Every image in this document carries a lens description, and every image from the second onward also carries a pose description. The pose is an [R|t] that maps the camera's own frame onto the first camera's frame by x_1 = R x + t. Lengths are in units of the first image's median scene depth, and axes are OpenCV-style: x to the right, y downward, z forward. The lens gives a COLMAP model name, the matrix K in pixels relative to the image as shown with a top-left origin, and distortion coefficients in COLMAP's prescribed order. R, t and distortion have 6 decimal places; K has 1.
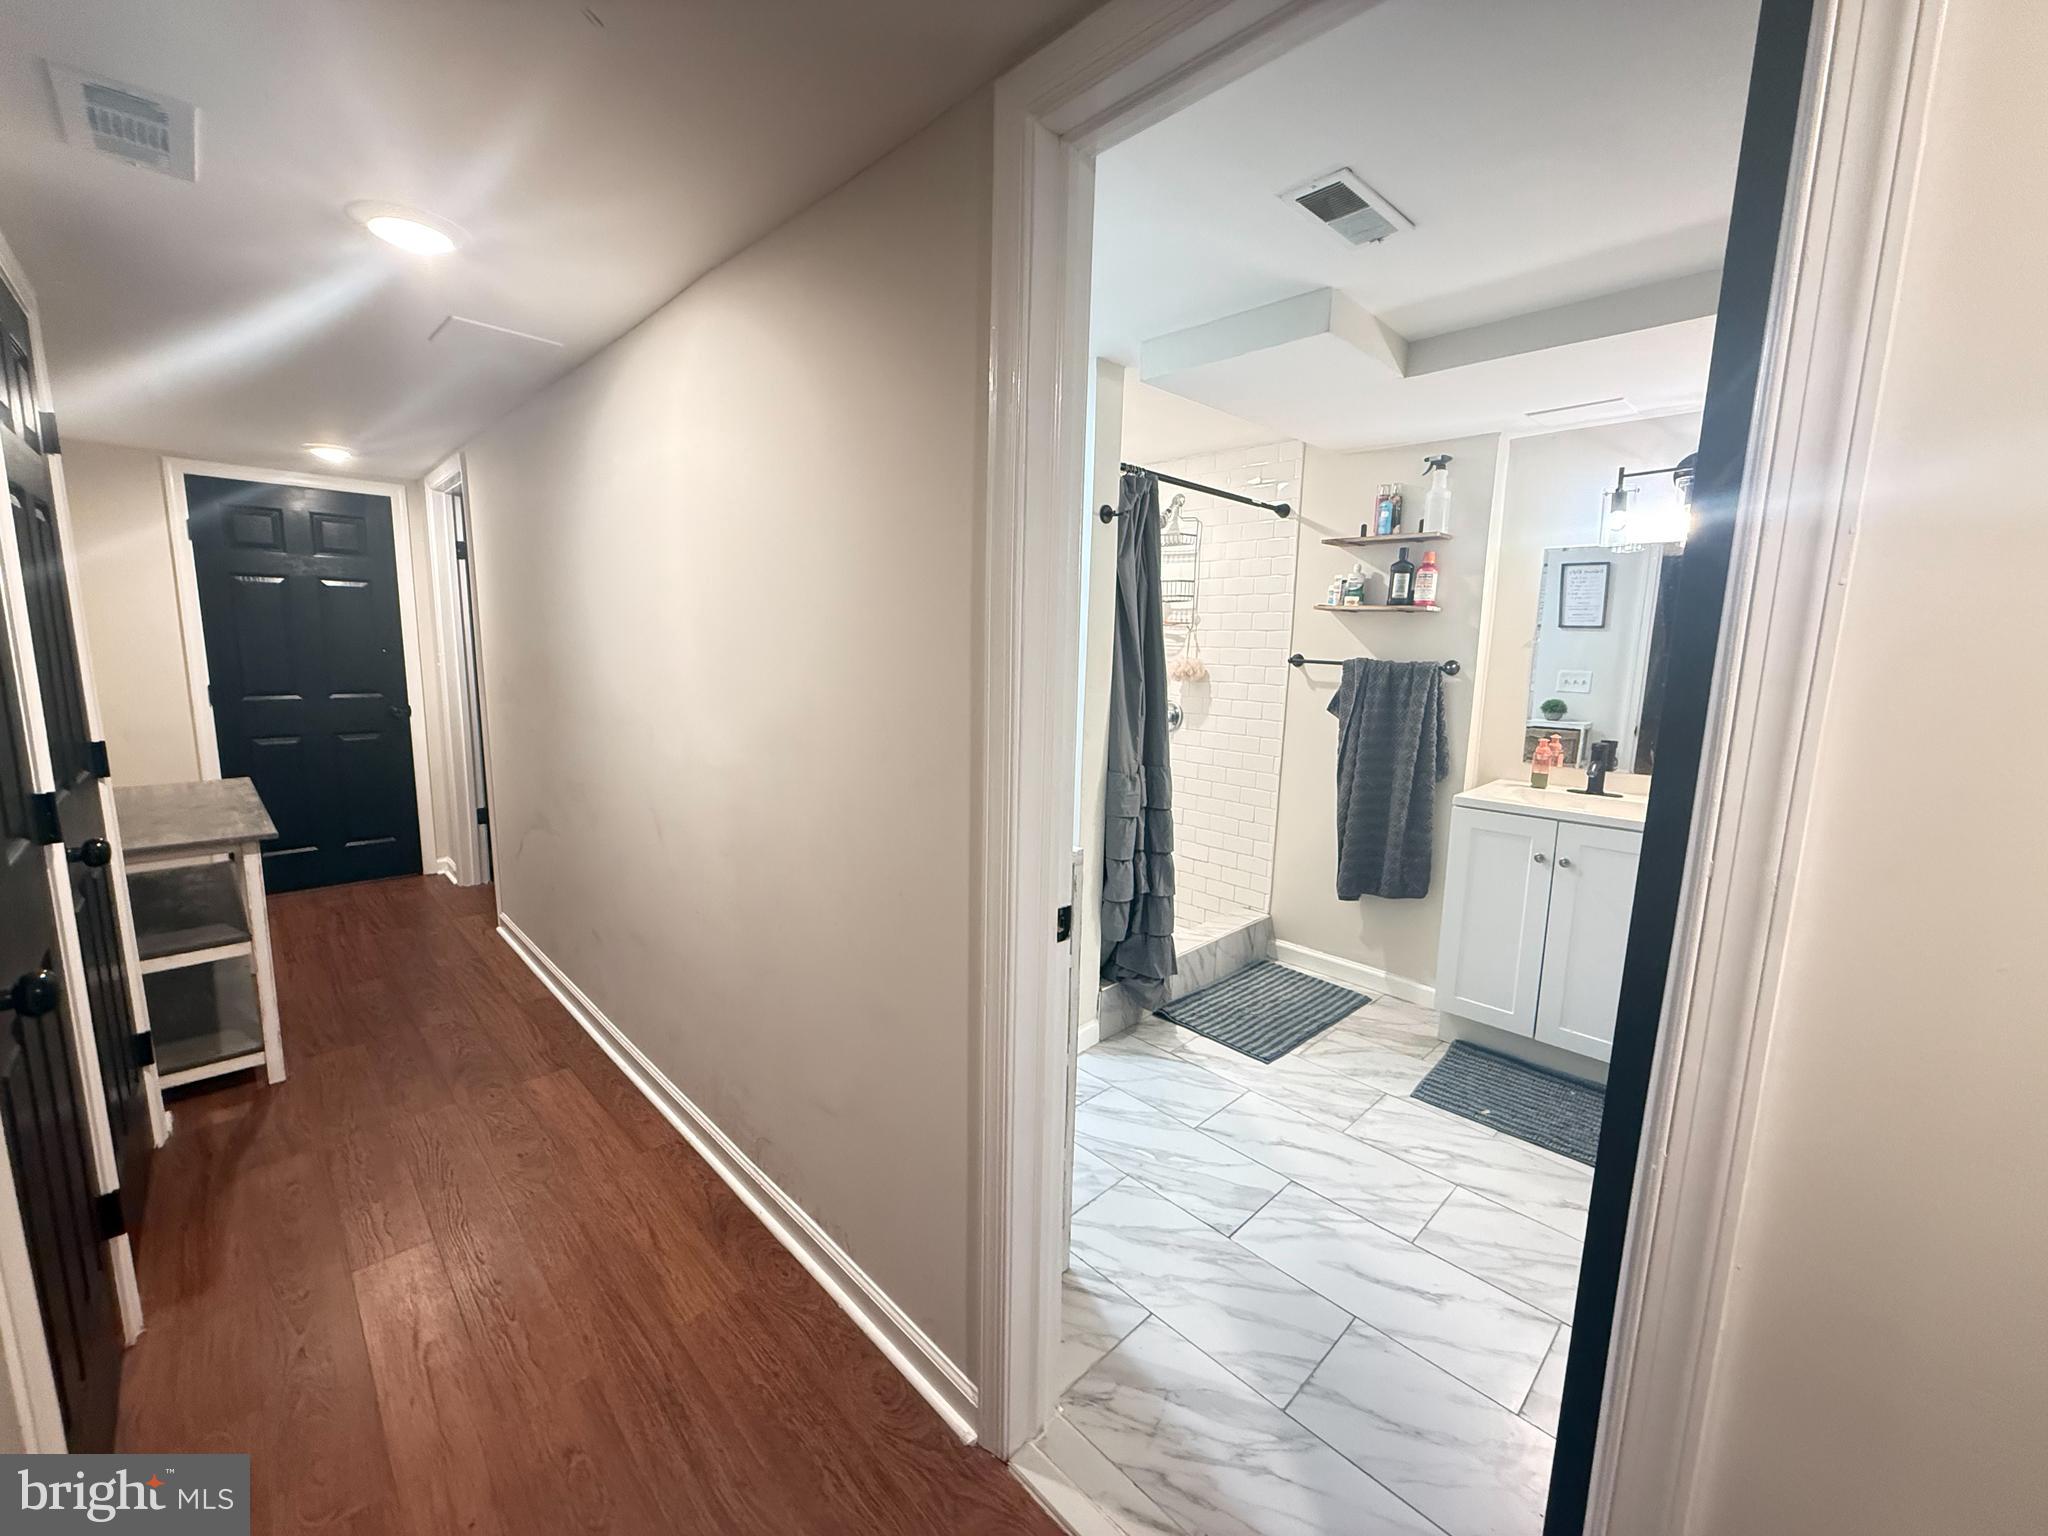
lens RADIAL K [[821.8, 0, 1017.3], [0, 821.8, 765.7], [0, 0, 1]] dist [0.007463, -0.000429]
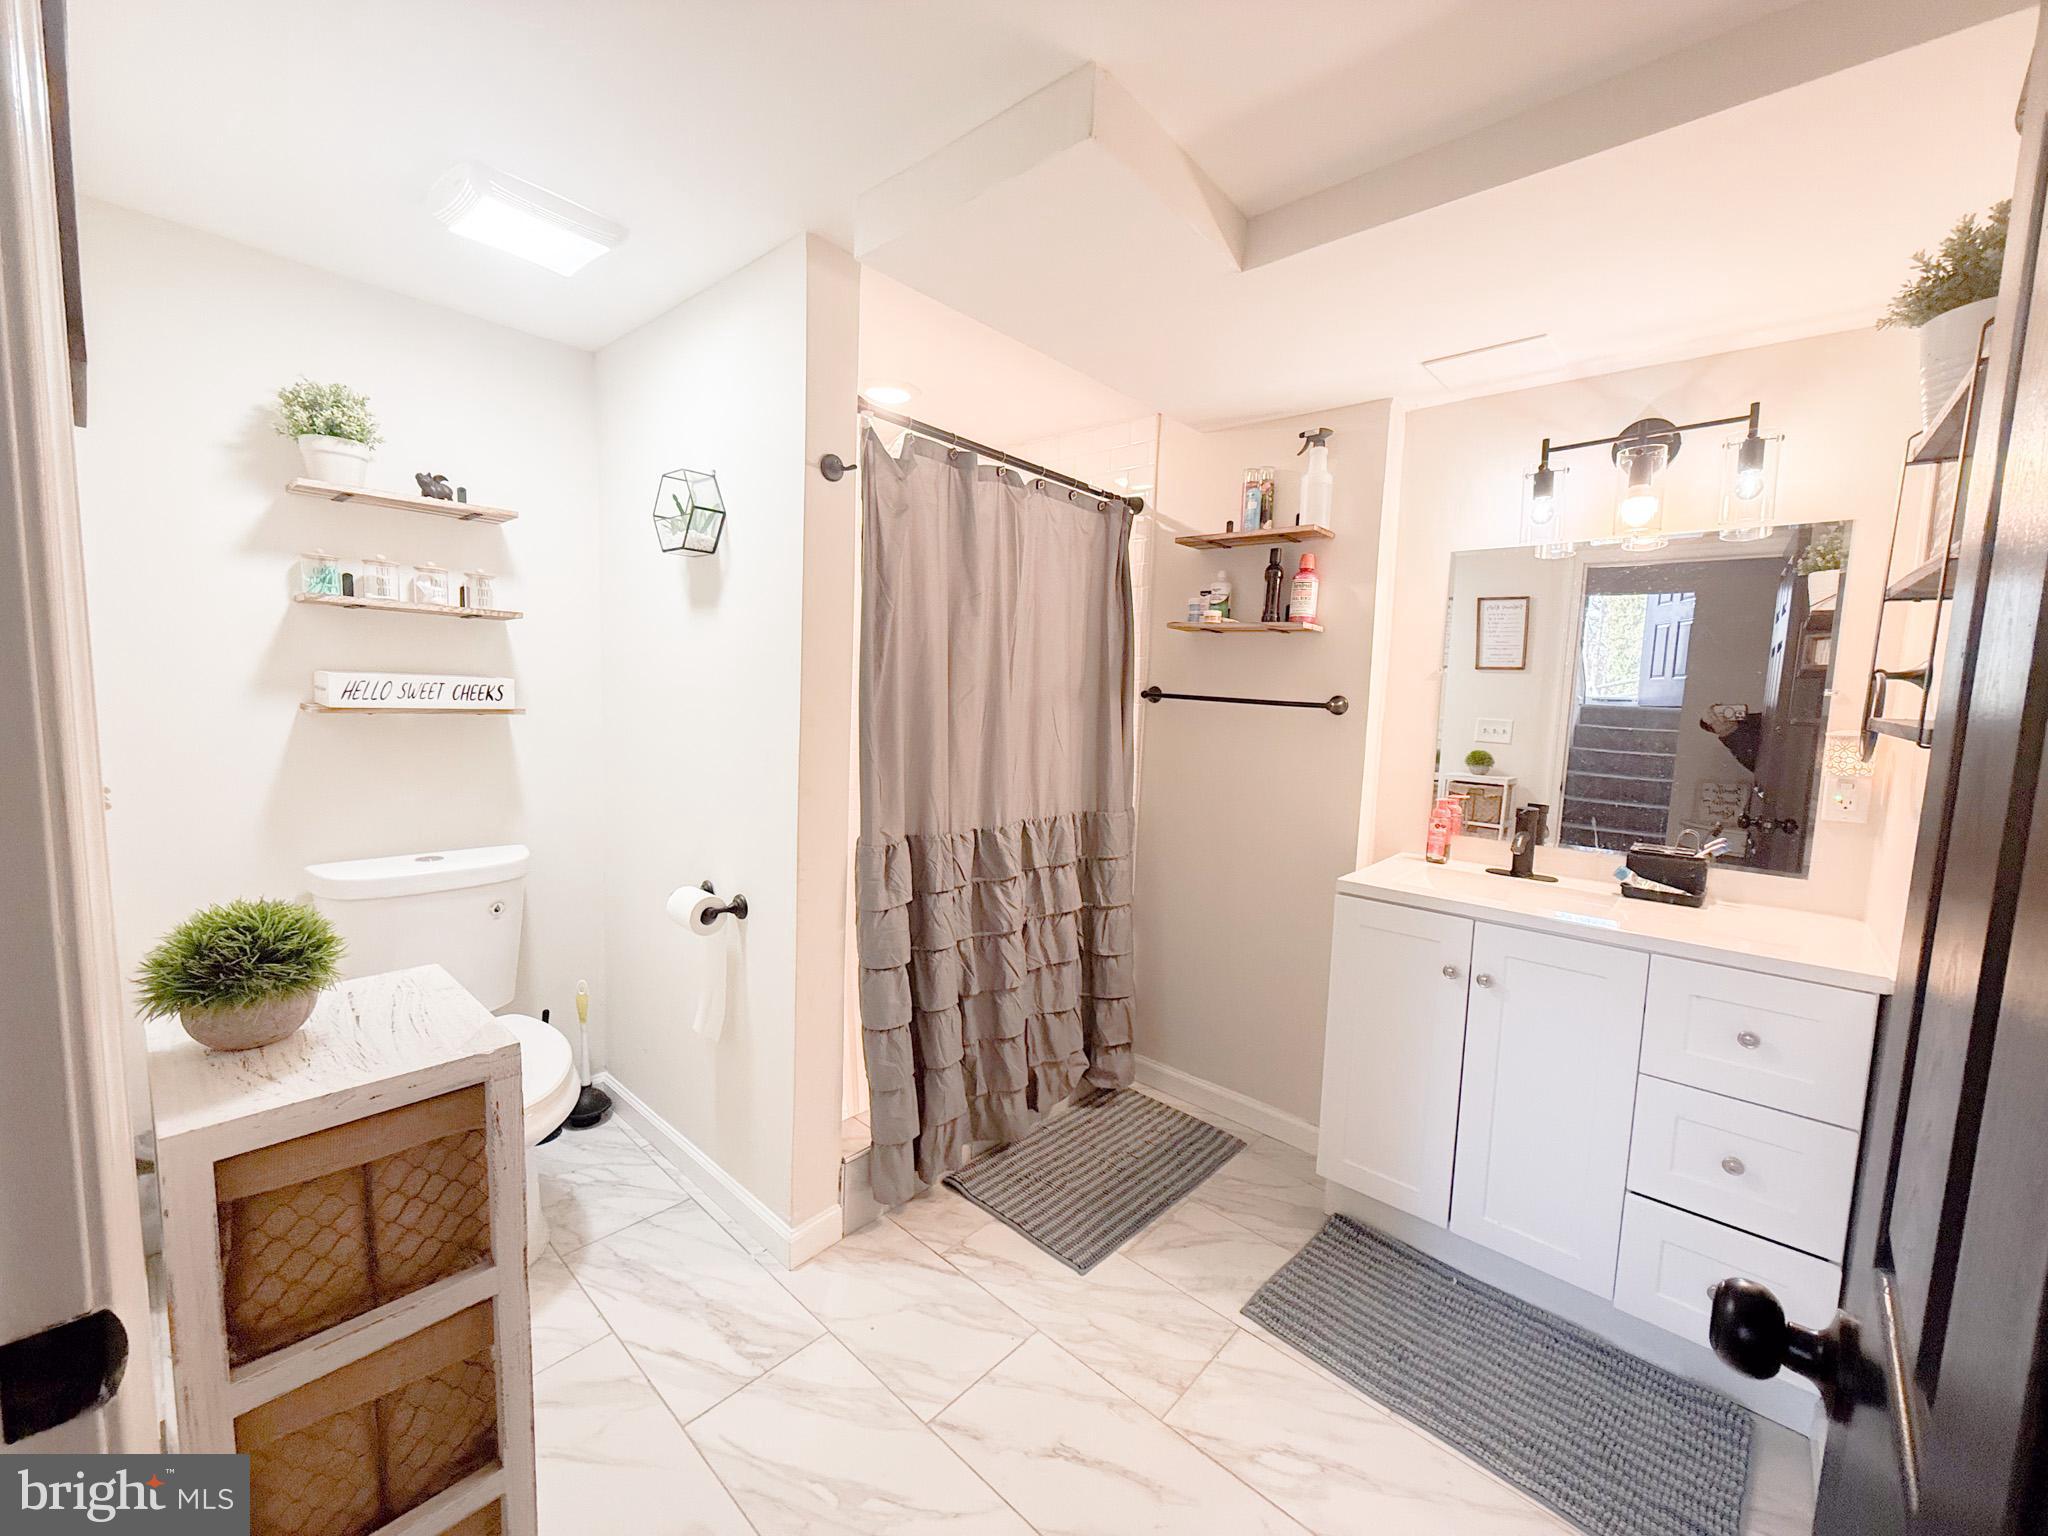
lens RADIAL K [[821.8, 0, 1029.8], [0, 821.8, 770.9], [0, 0, 1]] dist [0.007463, -0.000429]
pose [[0.996975, 0.011471, 0.076867, 0.190942], [-0.007421, 0.998579, -0.052772, -0.016663], [-0.077363, 0.052042, 0.995644, 0.276319]]
